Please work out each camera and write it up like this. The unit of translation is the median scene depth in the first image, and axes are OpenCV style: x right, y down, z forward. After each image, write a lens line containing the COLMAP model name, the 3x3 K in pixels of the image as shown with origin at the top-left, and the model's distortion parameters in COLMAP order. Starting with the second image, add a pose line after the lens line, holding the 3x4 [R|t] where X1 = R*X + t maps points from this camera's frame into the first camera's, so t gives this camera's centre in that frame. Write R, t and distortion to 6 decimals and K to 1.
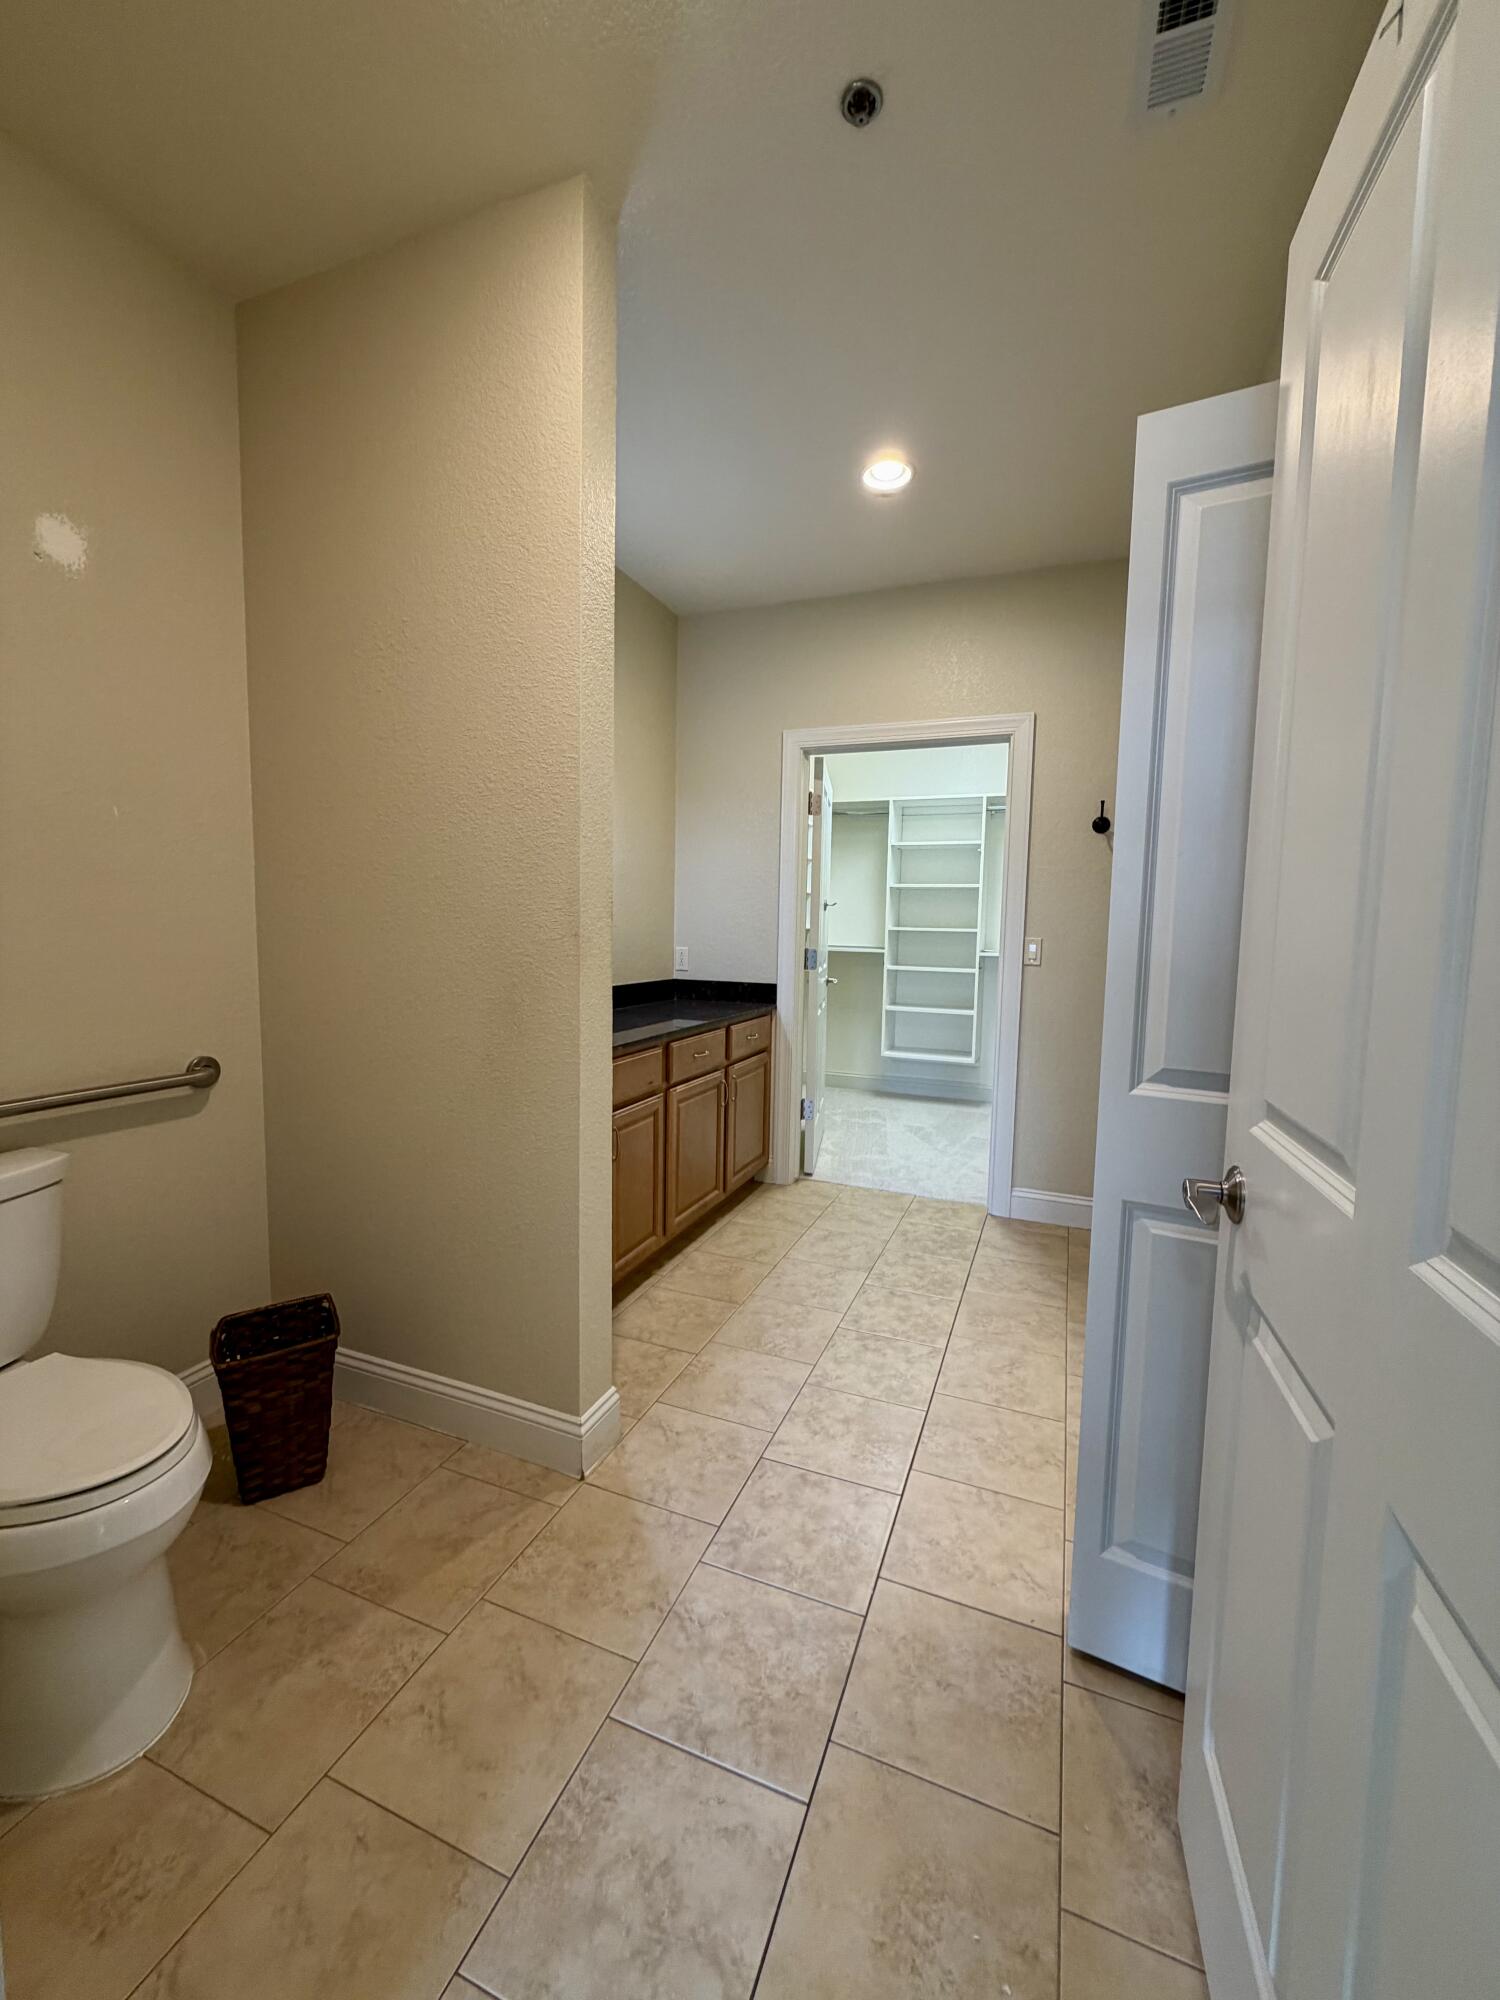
lens RADIAL K [[794.1, 0, 745.3], [0, 794.1, 986.4], [0, 0, 1]] dist [-0.002083, 0.000447]
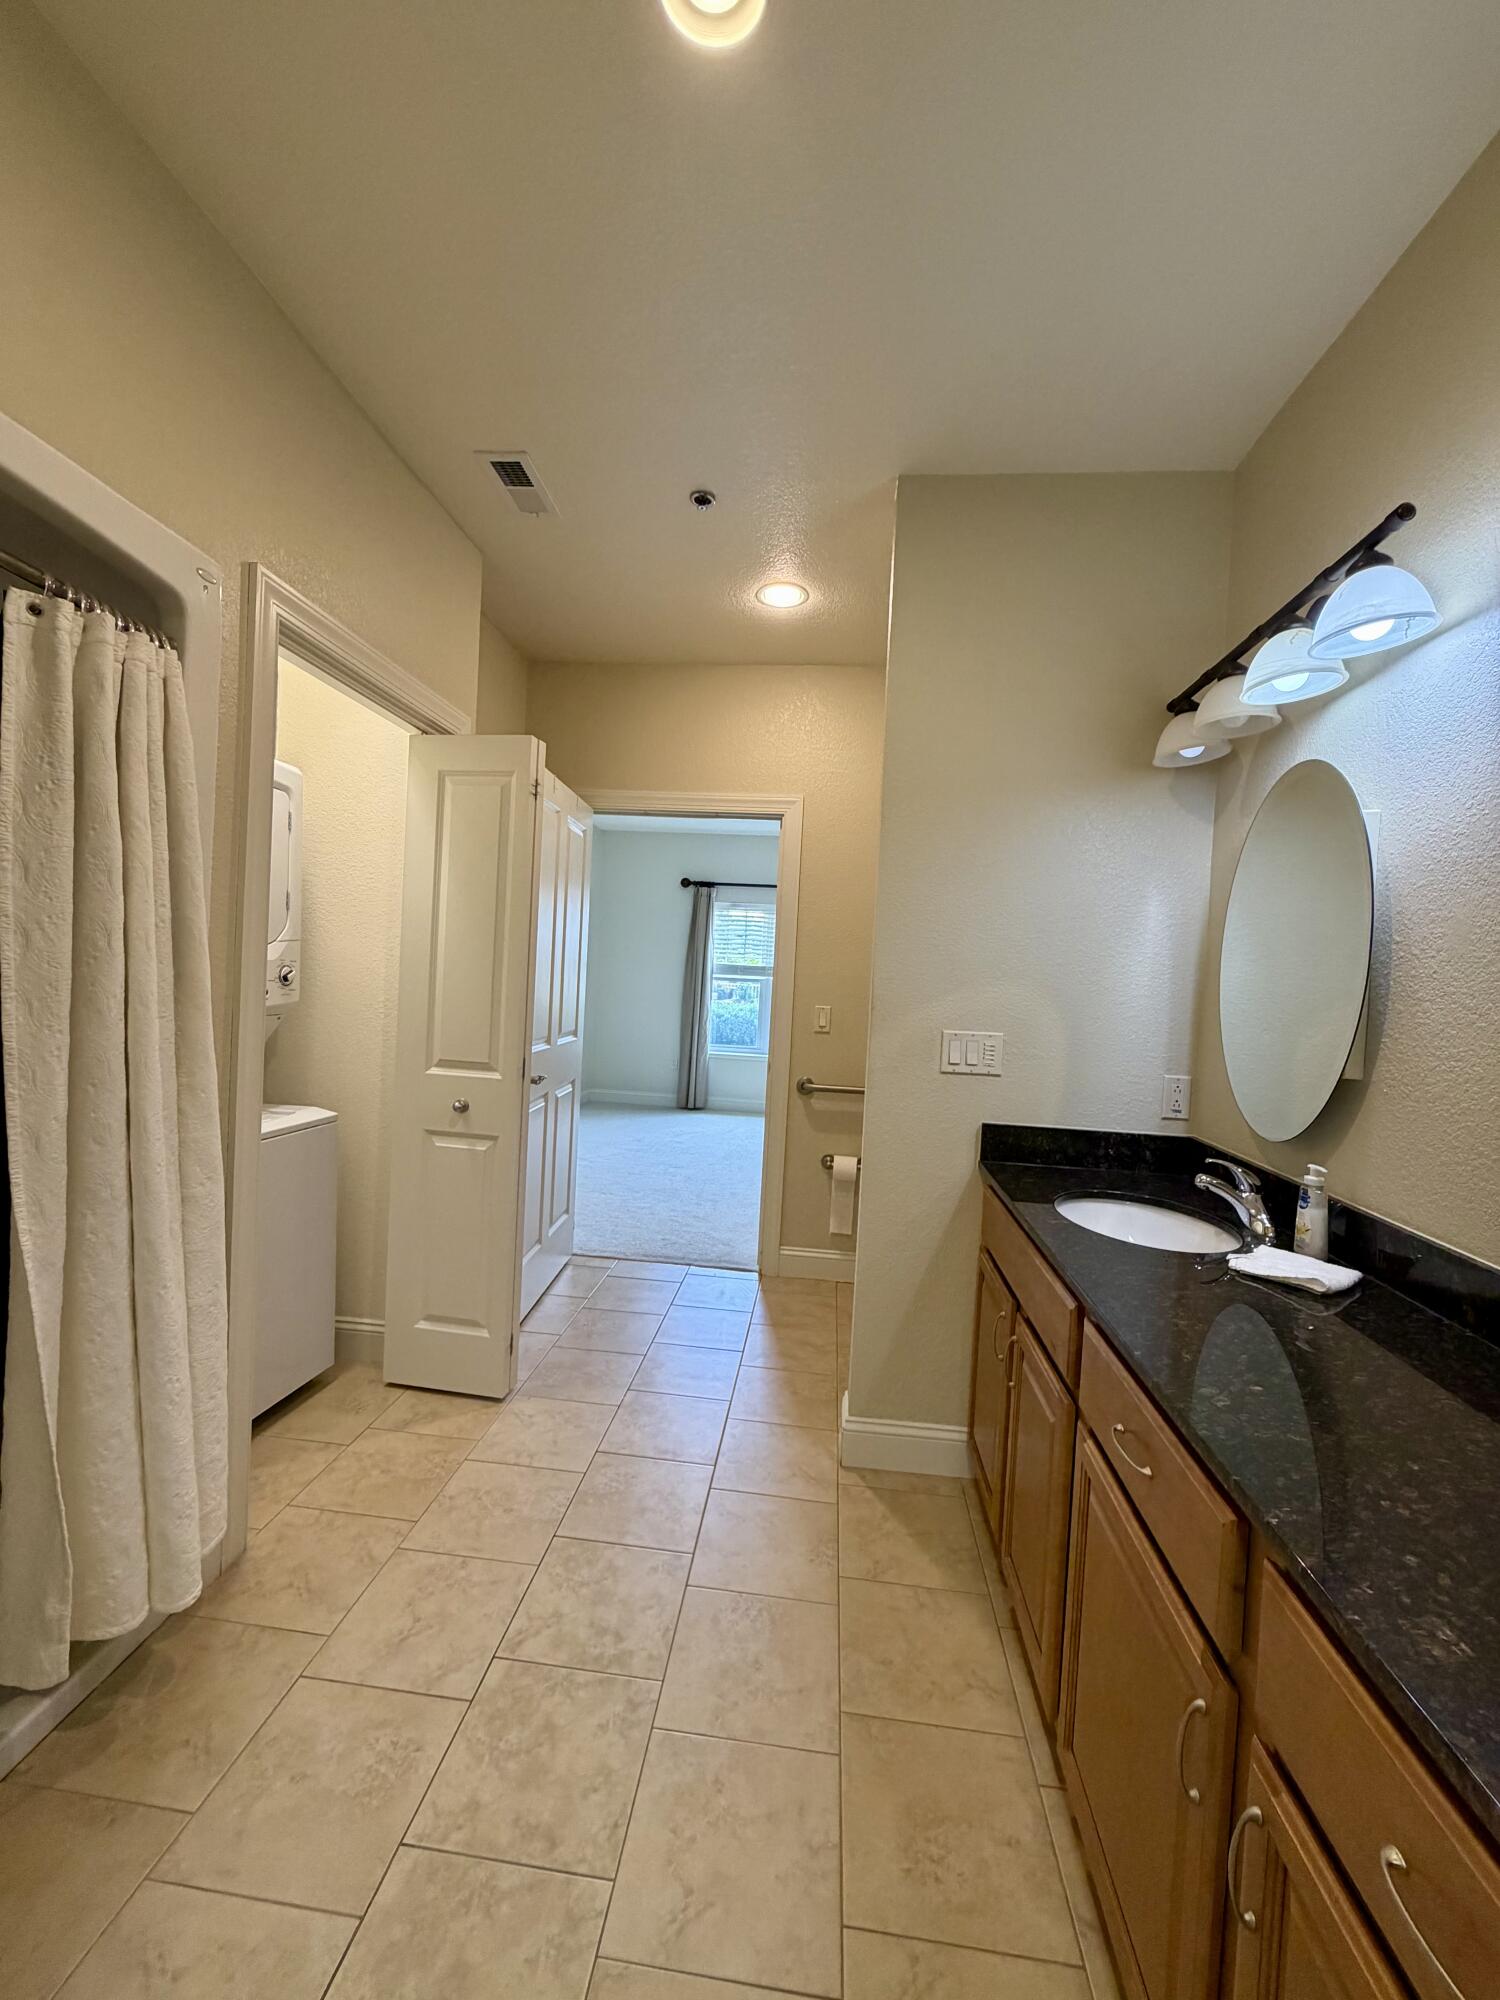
lens RADIAL K [[794.1, 0, 742.6], [0, 794.1, 1000.2], [0, 0, 1]] dist [-0.002083, 0.000447]
pose [[-0.959567, -0.054442, -0.276164, 0.118002], [-0.087830, 0.990043, 0.110002, -0.072978], [0.267426, 0.129810, -0.954795, 0.712144]]
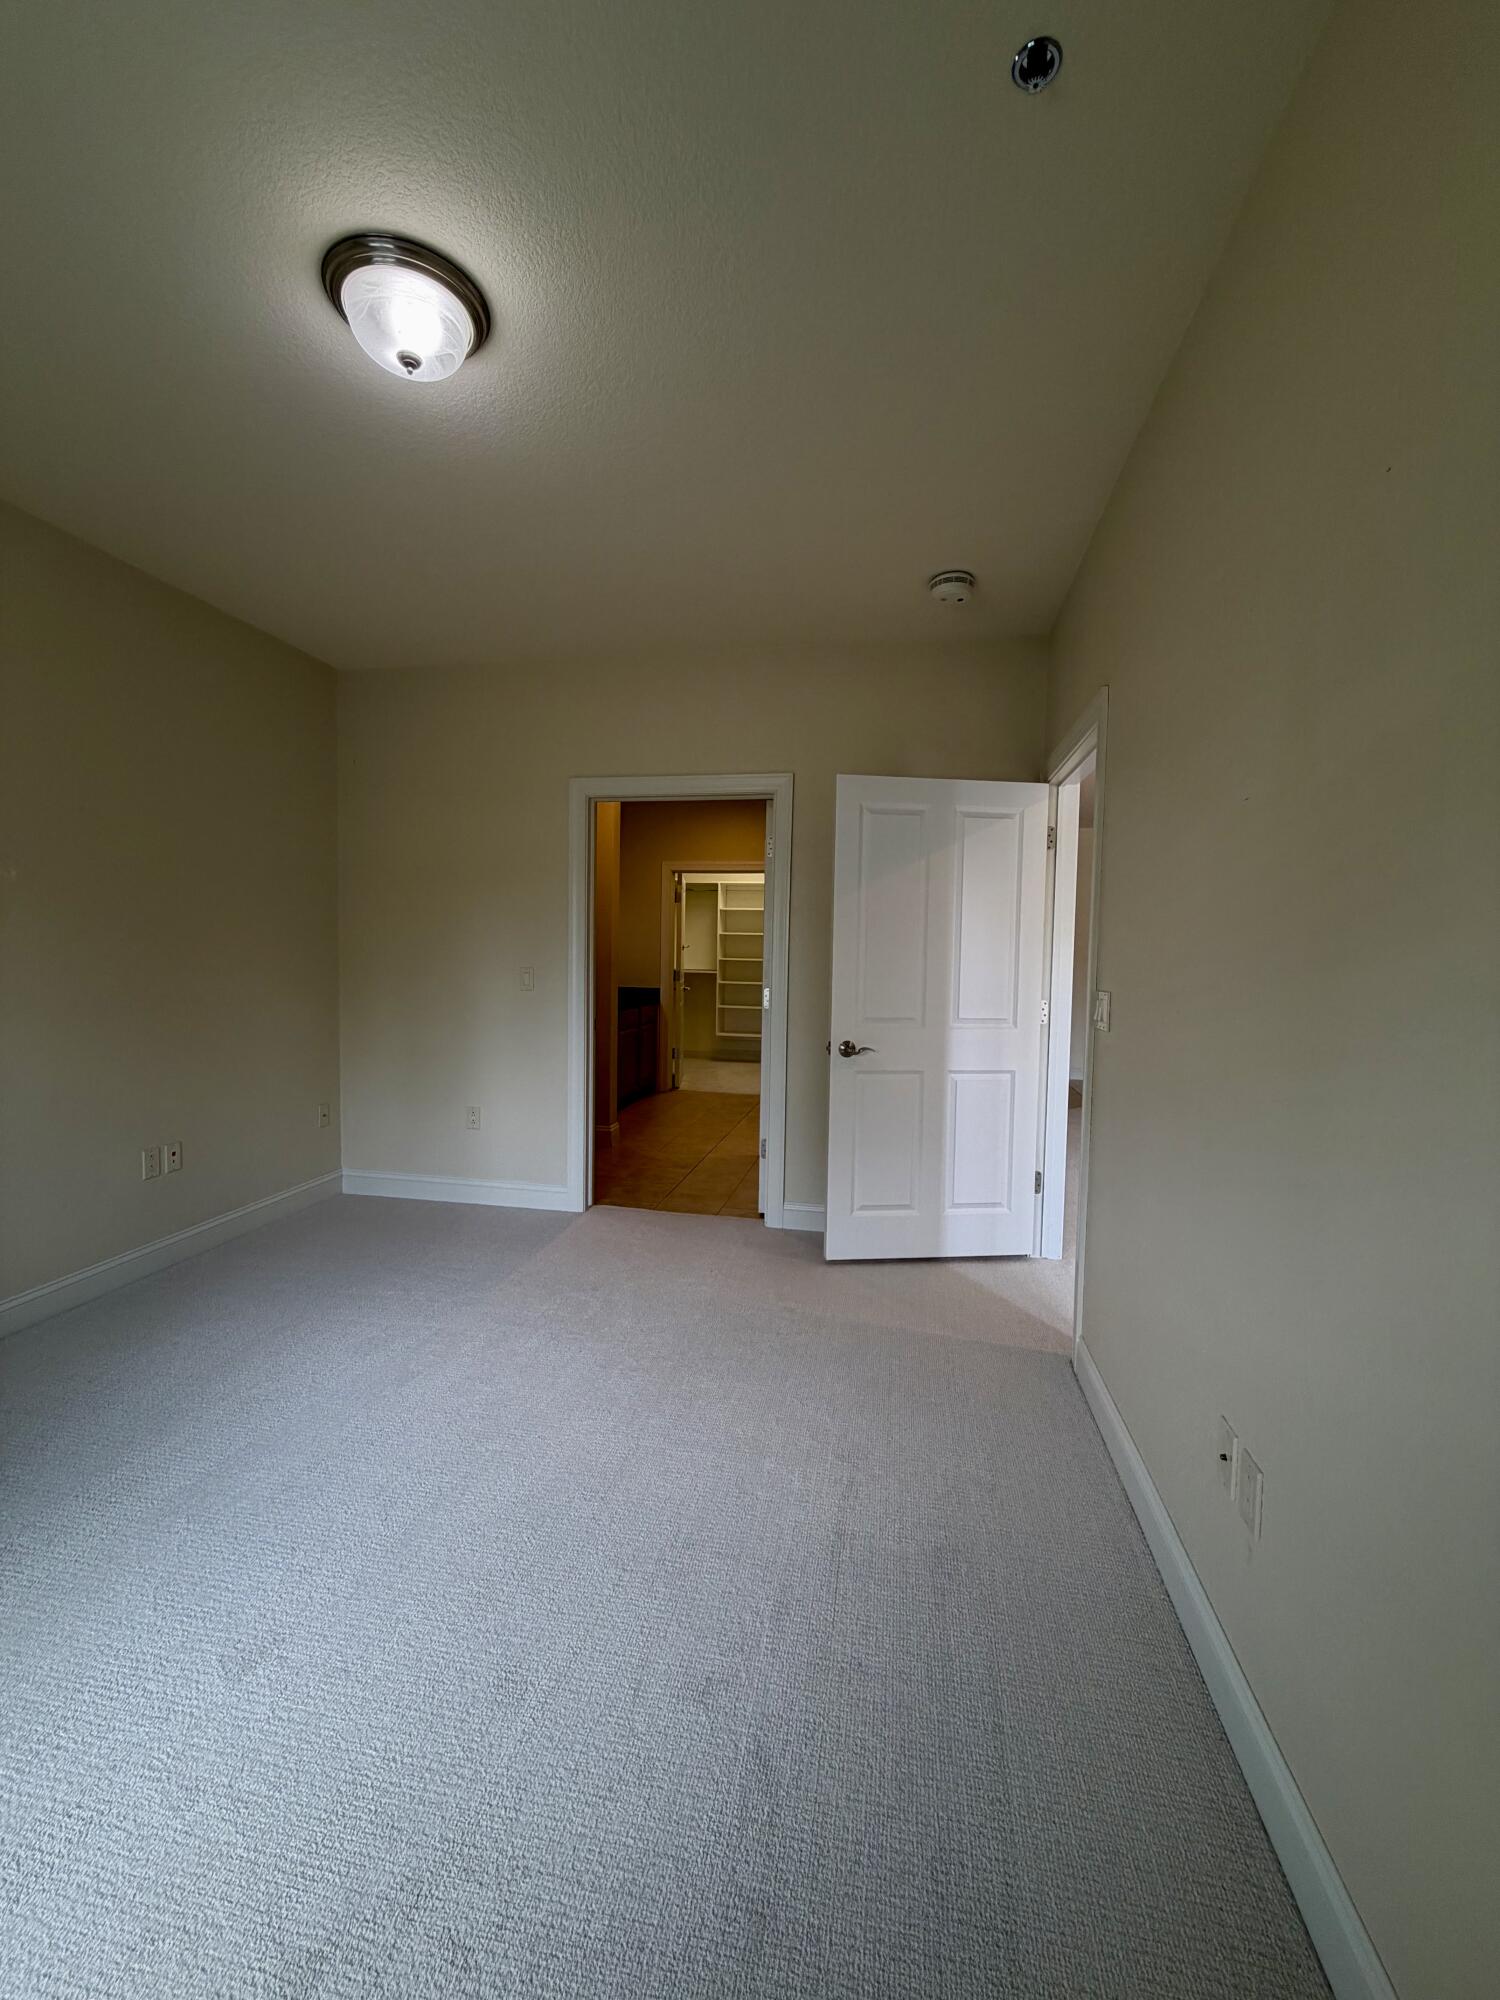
lens RADIAL K [[794.1, 0, 748.6], [0, 794.1, 996.8], [0, 0, 1]] dist [-0.002083, 0.000447]
pose [[0.980434, -0.011390, 0.196519, -0.093316], [0.015482, 0.999694, -0.019296, 0.041820], [-0.196239, 0.021961, 0.980310, -0.683511]]
